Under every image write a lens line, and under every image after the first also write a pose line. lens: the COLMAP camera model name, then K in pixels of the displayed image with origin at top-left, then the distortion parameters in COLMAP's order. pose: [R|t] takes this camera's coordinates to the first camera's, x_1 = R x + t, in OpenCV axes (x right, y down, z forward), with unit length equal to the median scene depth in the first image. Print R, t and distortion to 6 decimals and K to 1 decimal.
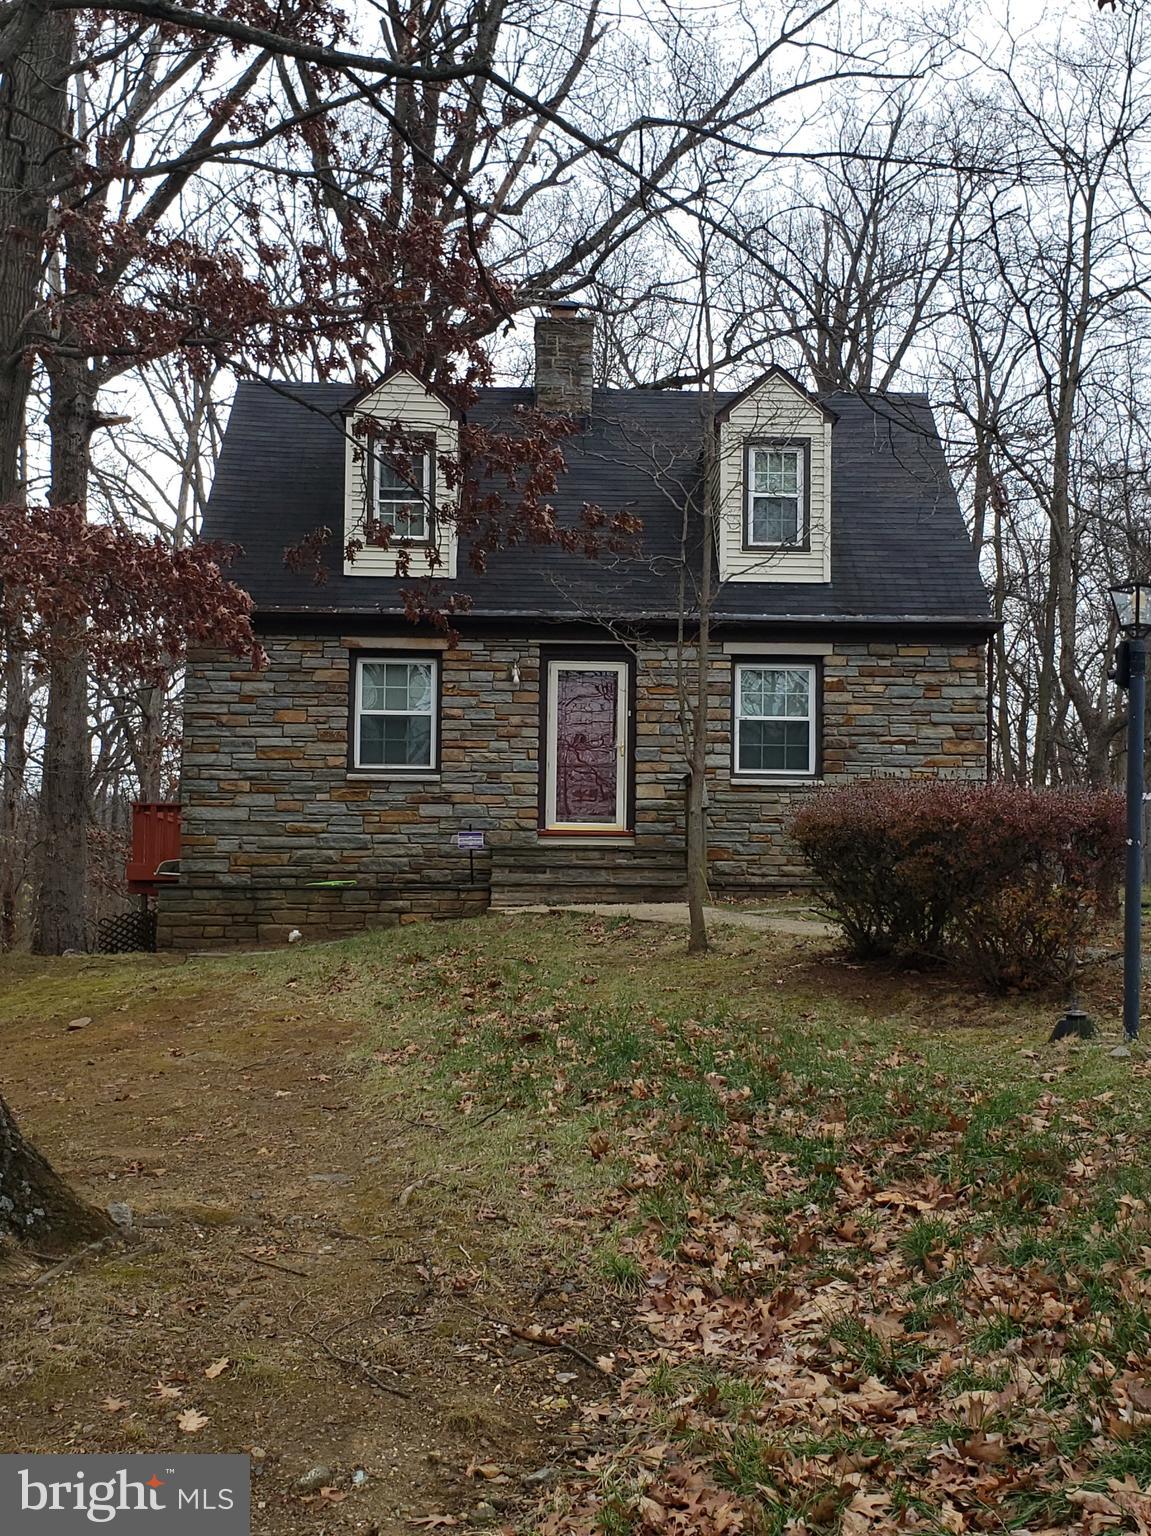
lens RADIAL K [[1951.5, 0, 575.5], [0, 1951.5, 768.0], [0, 0, 1]] dist [0.310258, -1.192853]
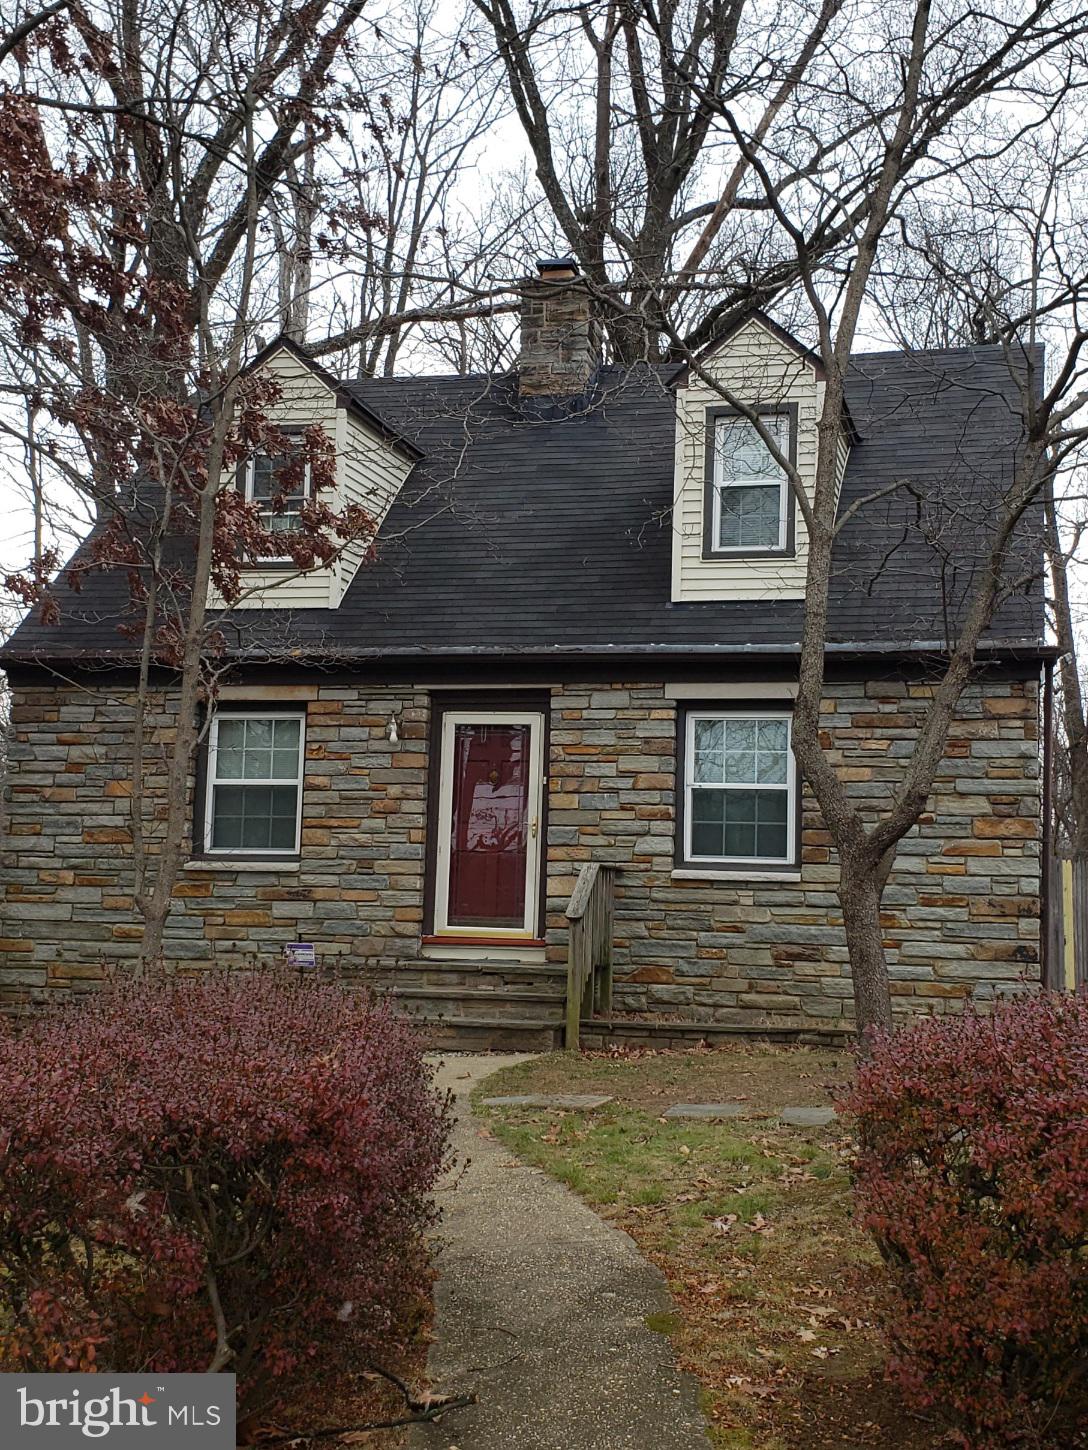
lens RADIAL K [[1842.3, 0, 544.0], [0, 1842.3, 725.0], [0, 0, 1]] dist [0.310258, -1.192853]
pose [[0.961948, -0.014265, -0.272860, 0.221739], [0.004507, 0.999329, -0.036353, -0.023633], [0.273196, 0.033740, 0.961367, 0.321786]]
